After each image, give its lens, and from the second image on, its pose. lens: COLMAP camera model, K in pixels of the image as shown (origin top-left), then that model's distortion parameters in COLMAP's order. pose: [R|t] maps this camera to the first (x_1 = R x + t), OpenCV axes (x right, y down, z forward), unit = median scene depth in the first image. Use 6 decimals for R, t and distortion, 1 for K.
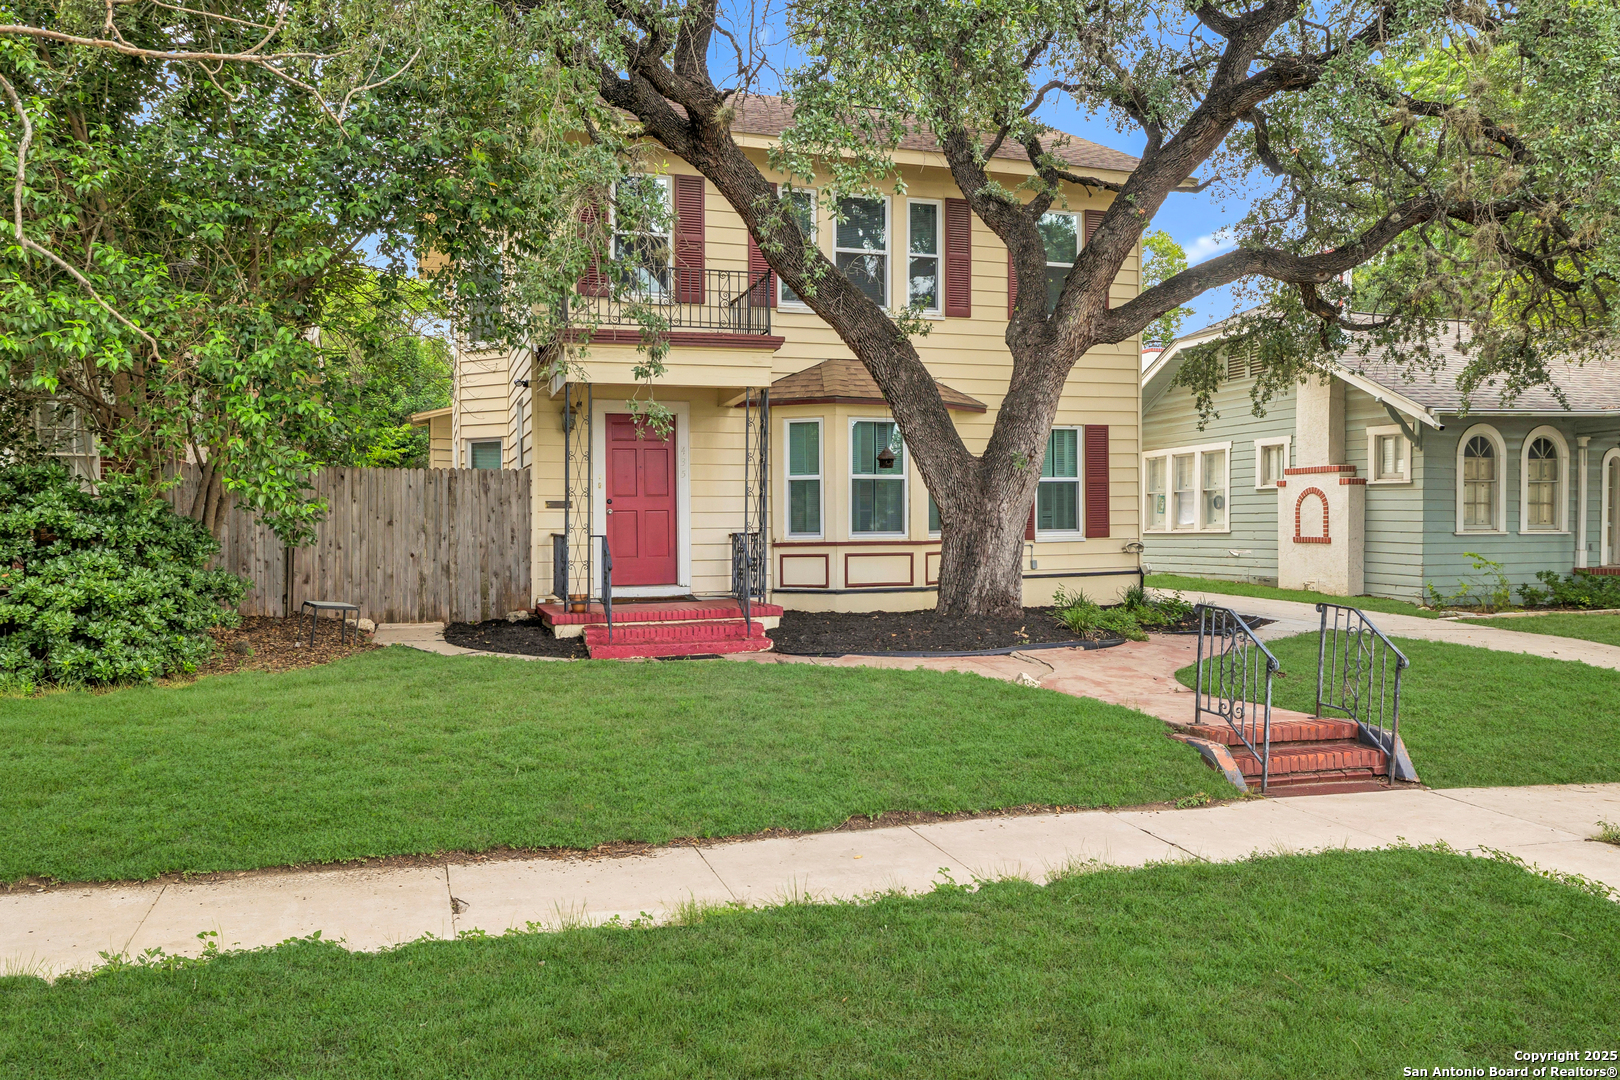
lens RADIAL K [[1156.3, 0, 807.2], [0, 1156.3, 531.5], [0, 0, 1]] dist [-0.003304, -0.004549]
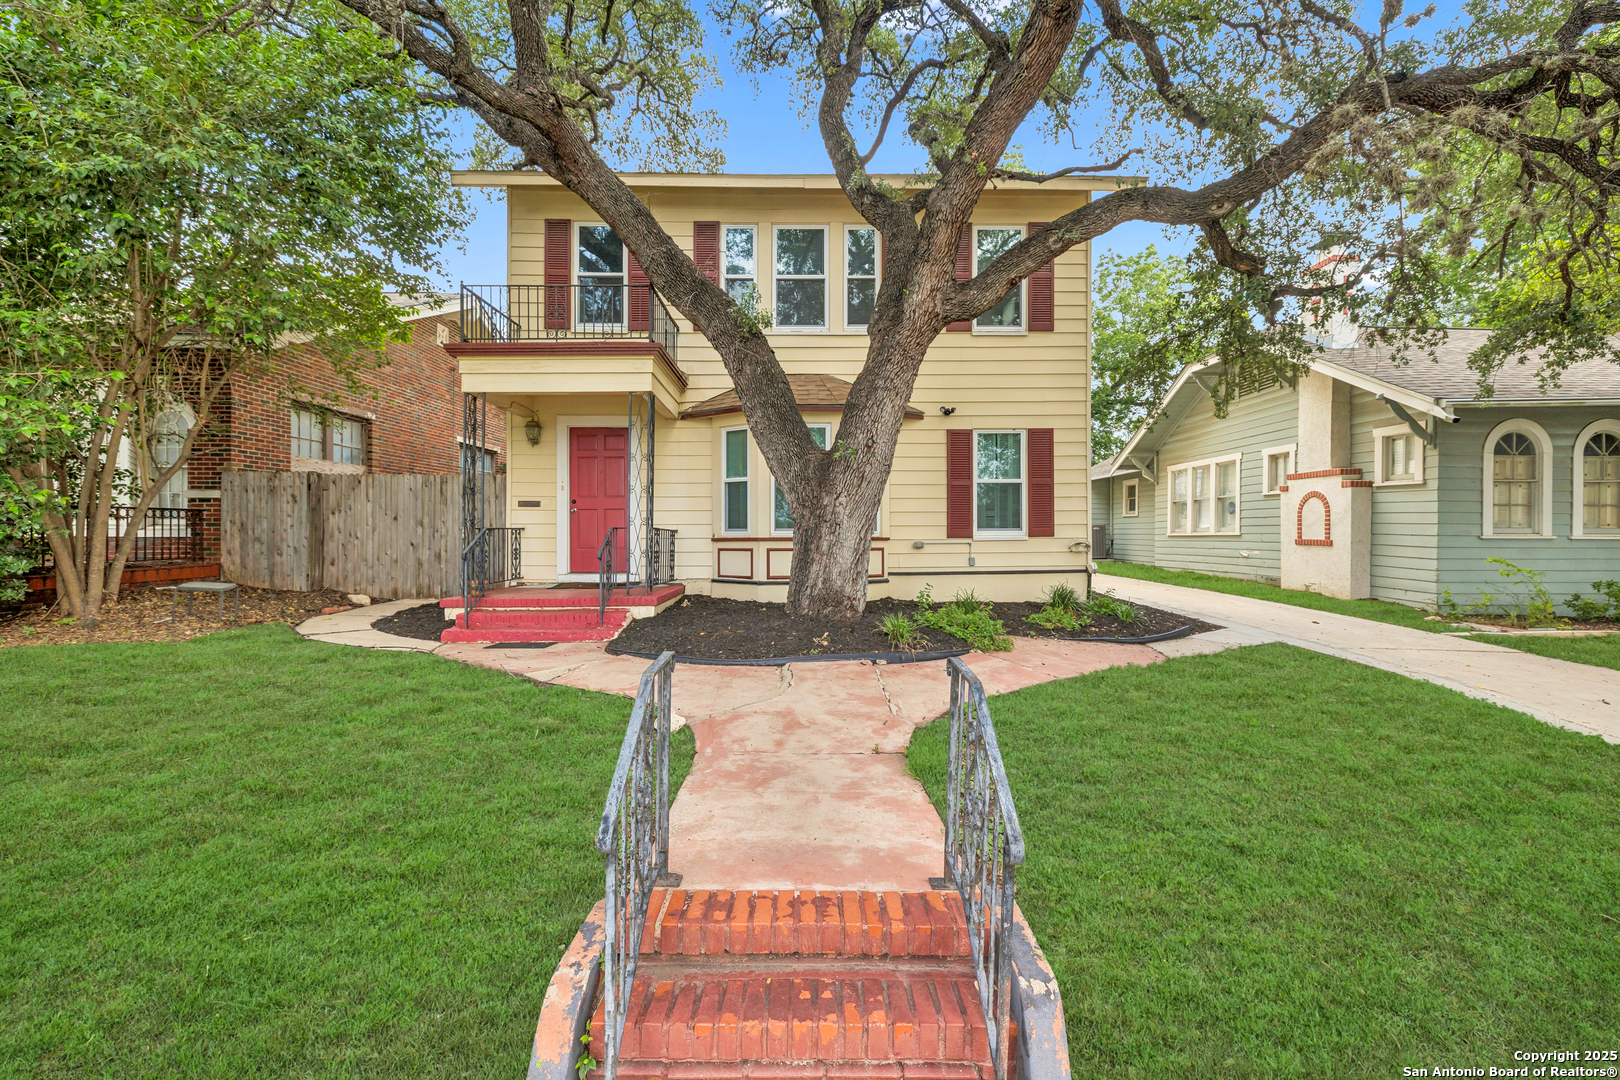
lens RADIAL K [[682.5, 0, 812.3], [0, 682.5, 528.3], [0, 0, 1]] dist [-0.000583, 0.000381]
pose [[0.953706, 0.006247, -0.300677, 0.228813], [-0.008751, 0.999937, -0.006982, 0.003489], [0.300614, 0.009290, 0.953701, 0.336792]]
